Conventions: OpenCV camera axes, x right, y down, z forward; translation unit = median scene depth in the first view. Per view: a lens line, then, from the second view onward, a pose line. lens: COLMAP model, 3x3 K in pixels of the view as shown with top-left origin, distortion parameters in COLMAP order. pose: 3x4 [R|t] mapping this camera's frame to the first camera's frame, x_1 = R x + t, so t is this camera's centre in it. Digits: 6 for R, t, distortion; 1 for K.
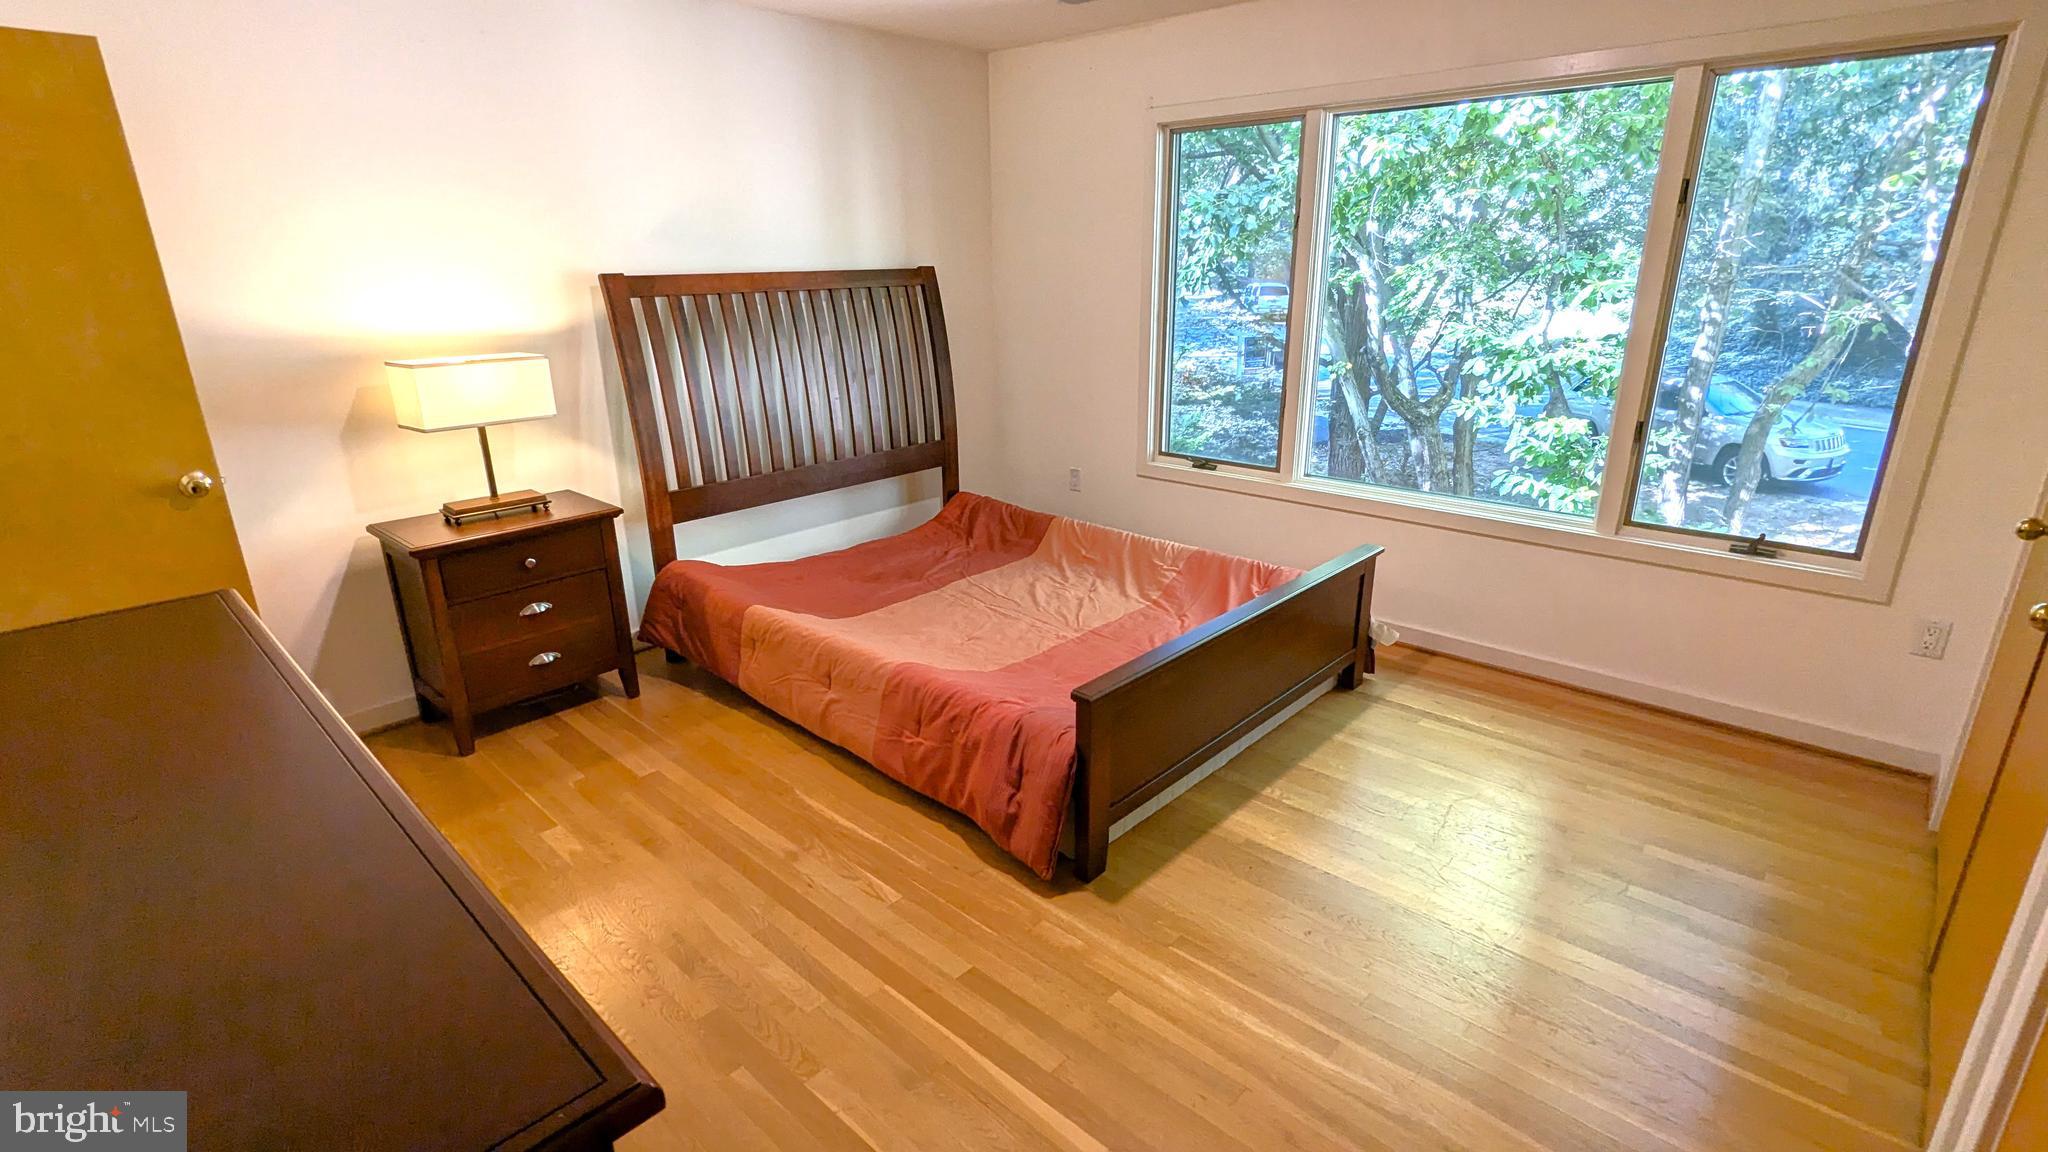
lens RADIAL K [[958.3, 0, 1024.8], [0, 958.3, 587.0], [0, 0, 1]] dist [-0.000967, 0.000484]
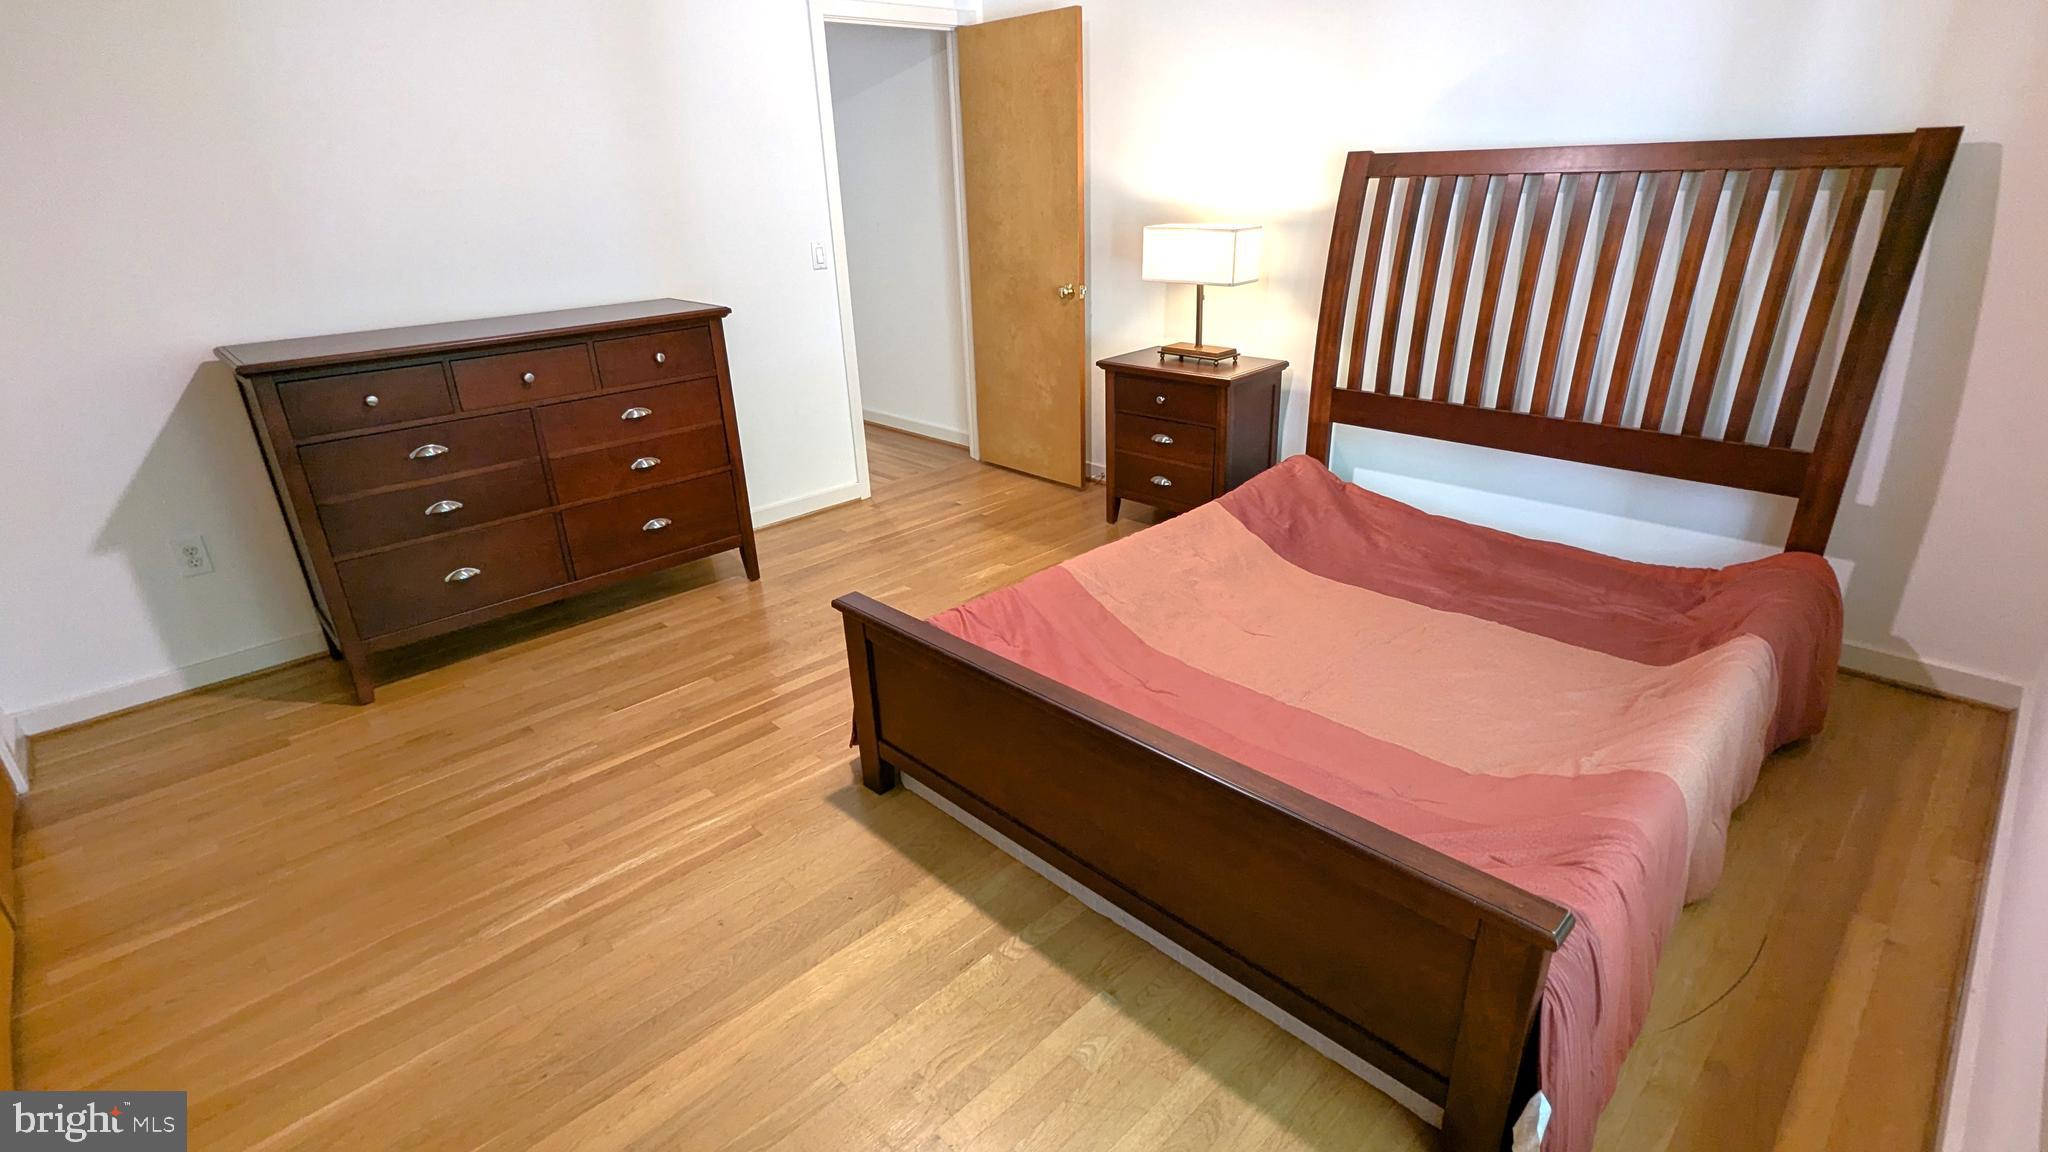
lens RADIAL K [[958.3, 0, 1018.5], [0, 958.3, 581.6], [0, 0, 1]] dist [-0.000967, 0.000484]
pose [[-0.041614, 0.411970, -0.910247, 0.683399], [-0.289591, 0.866956, 0.405616, -0.260714], [0.956245, 0.280478, 0.083226, 0.763429]]
